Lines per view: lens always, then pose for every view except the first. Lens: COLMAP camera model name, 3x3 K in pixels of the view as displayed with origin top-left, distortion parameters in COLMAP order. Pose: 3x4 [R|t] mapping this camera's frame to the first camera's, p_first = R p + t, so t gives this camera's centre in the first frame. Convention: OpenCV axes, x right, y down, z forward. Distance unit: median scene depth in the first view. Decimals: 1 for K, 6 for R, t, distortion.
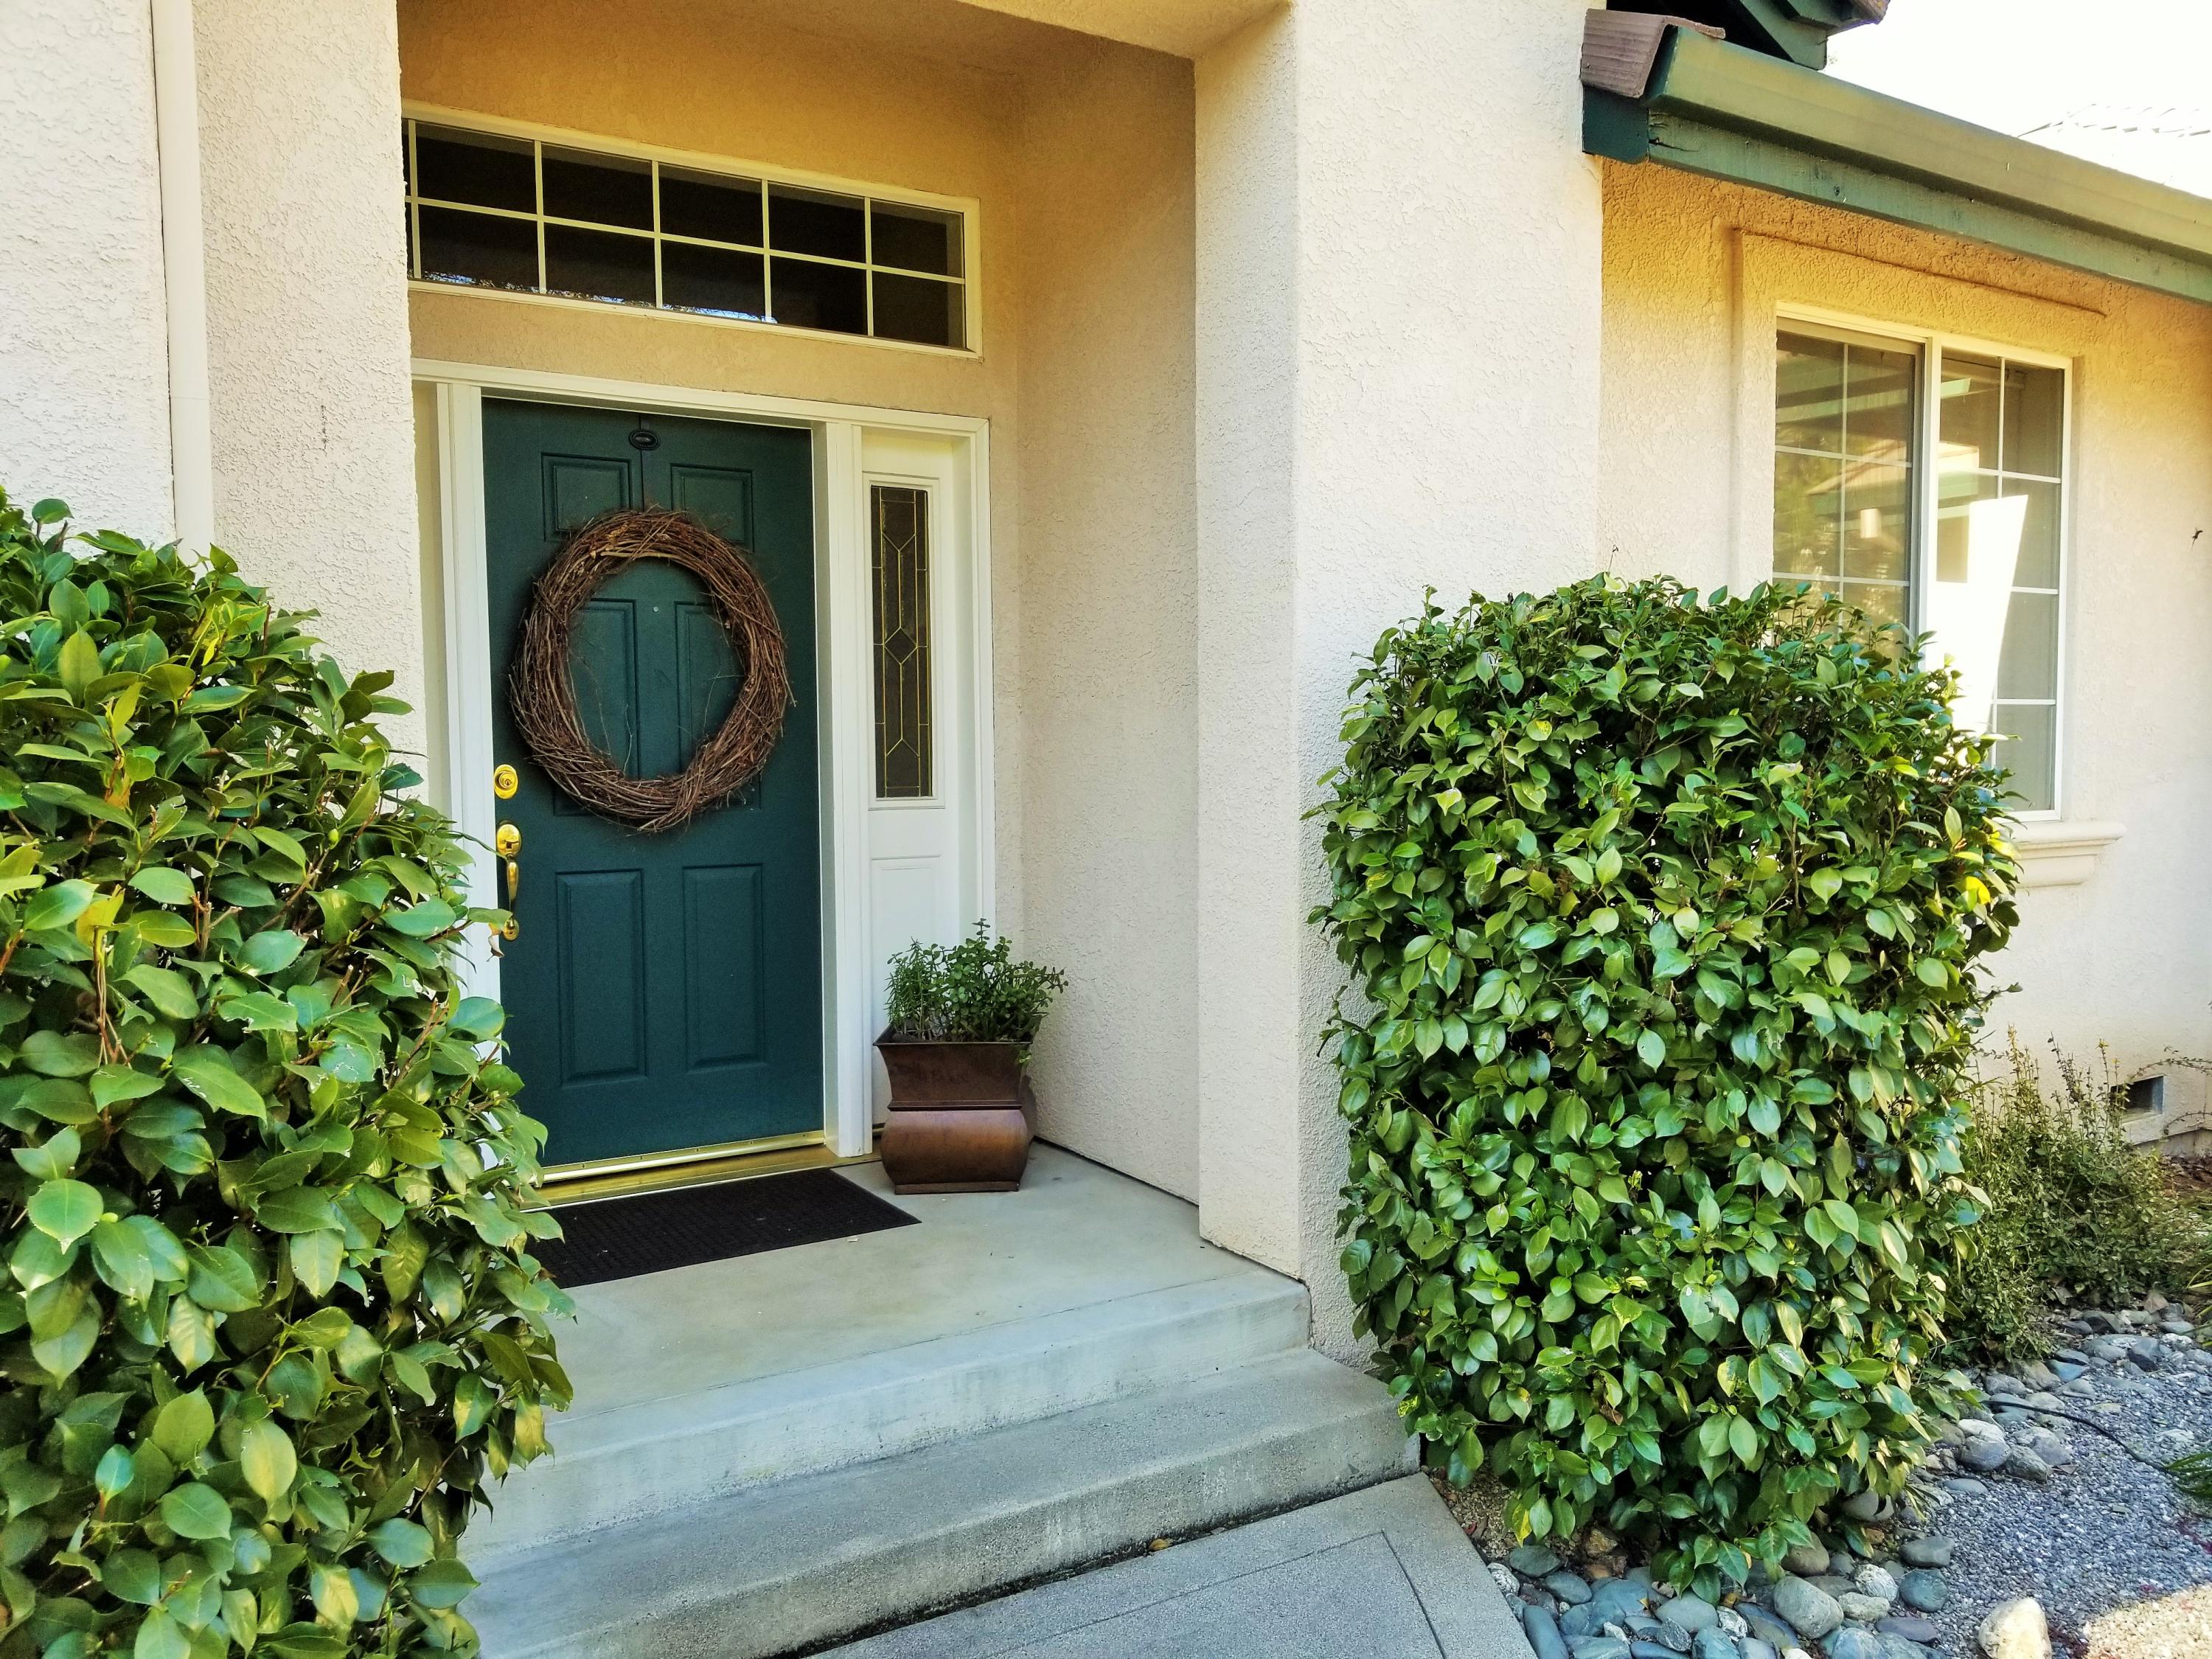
lens RADIAL K [[1694.4, 0, 1108.5], [0, 1694.4, 869.0], [0, 0, 1]] dist [0.084581, -0.130200]
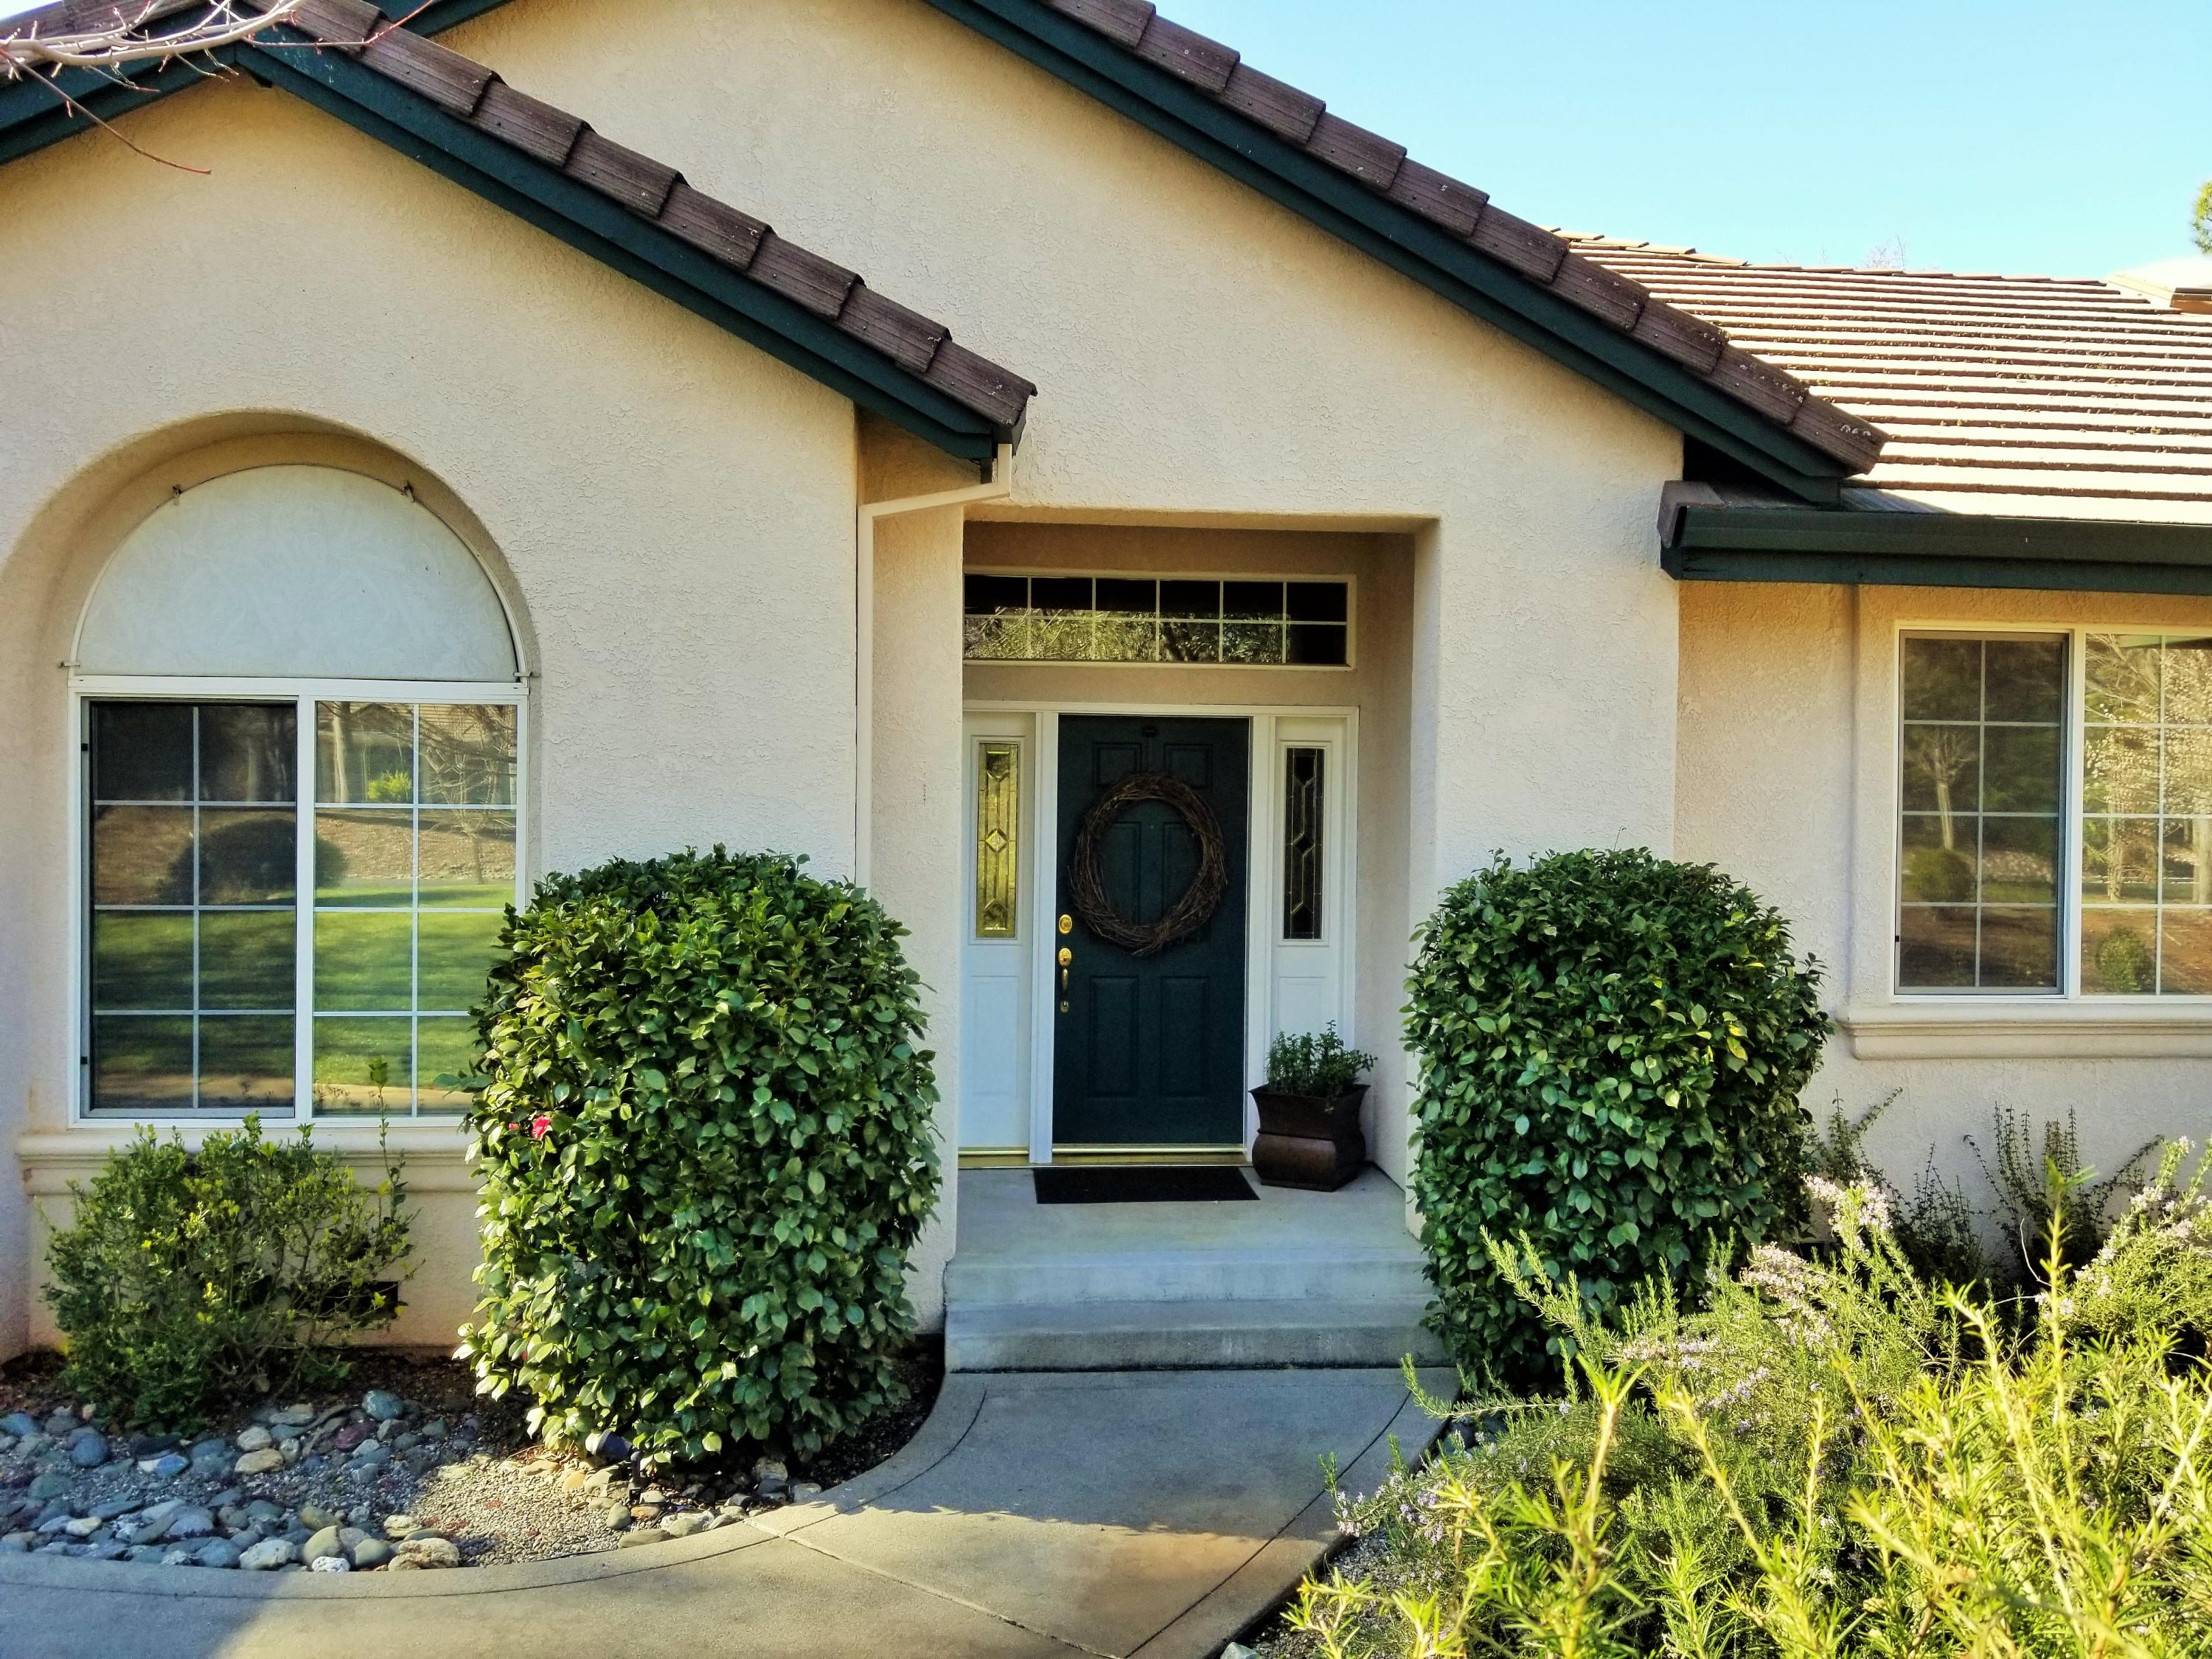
lens RADIAL K [[1674.0, 0, 1106.0], [0, 1674.0, 829.5], [0, 0, 1]] dist [0.049253, -0.110579]
pose [[0.888502, 0.023454, -0.458272, 0.695031], [-0.051161, 0.997530, -0.048138, -0.095942], [0.456011, 0.066216, 0.887507, -0.780834]]
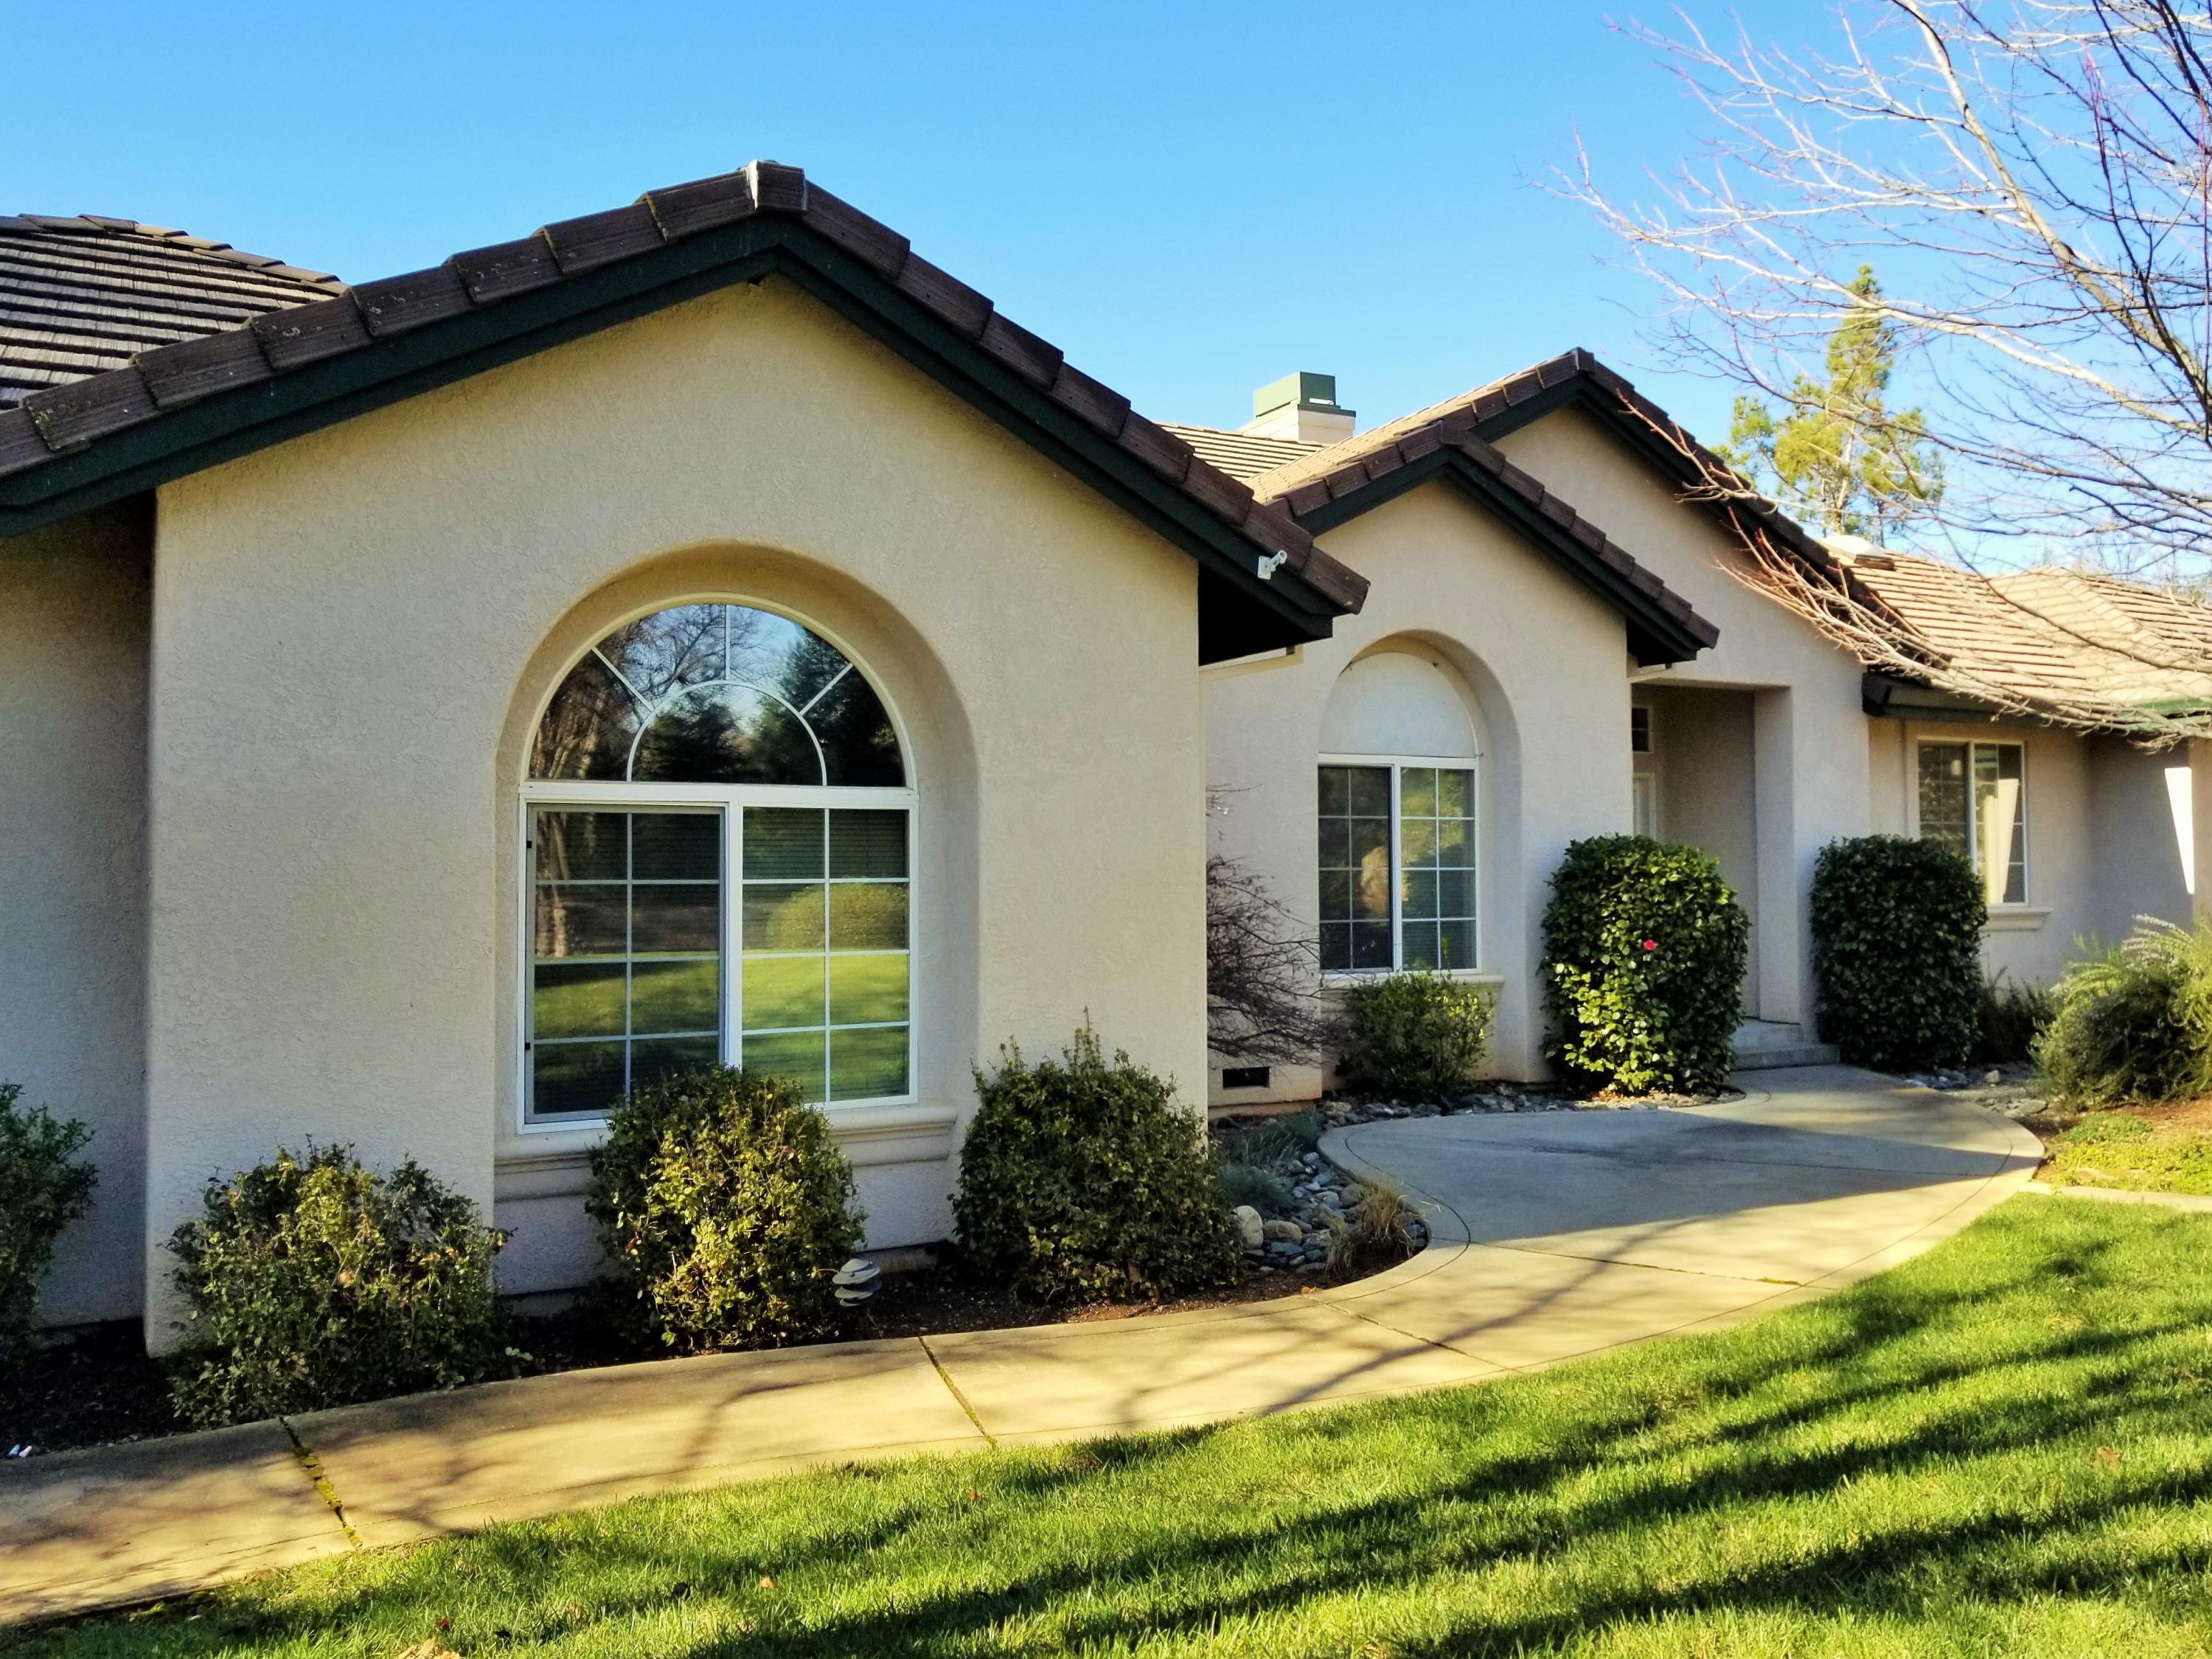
lens RADIAL K [[1674.0, 0, 1106.0], [0, 1674.0, 829.5], [0, 0, 1]] dist [0.049253, -0.110579]
pose [[0.997746, -0.000734, -0.067105, -1.373554], [-0.006409, 0.994327, -0.106171, 0.268160], [0.066803, 0.106362, 0.992081, -3.313465]]
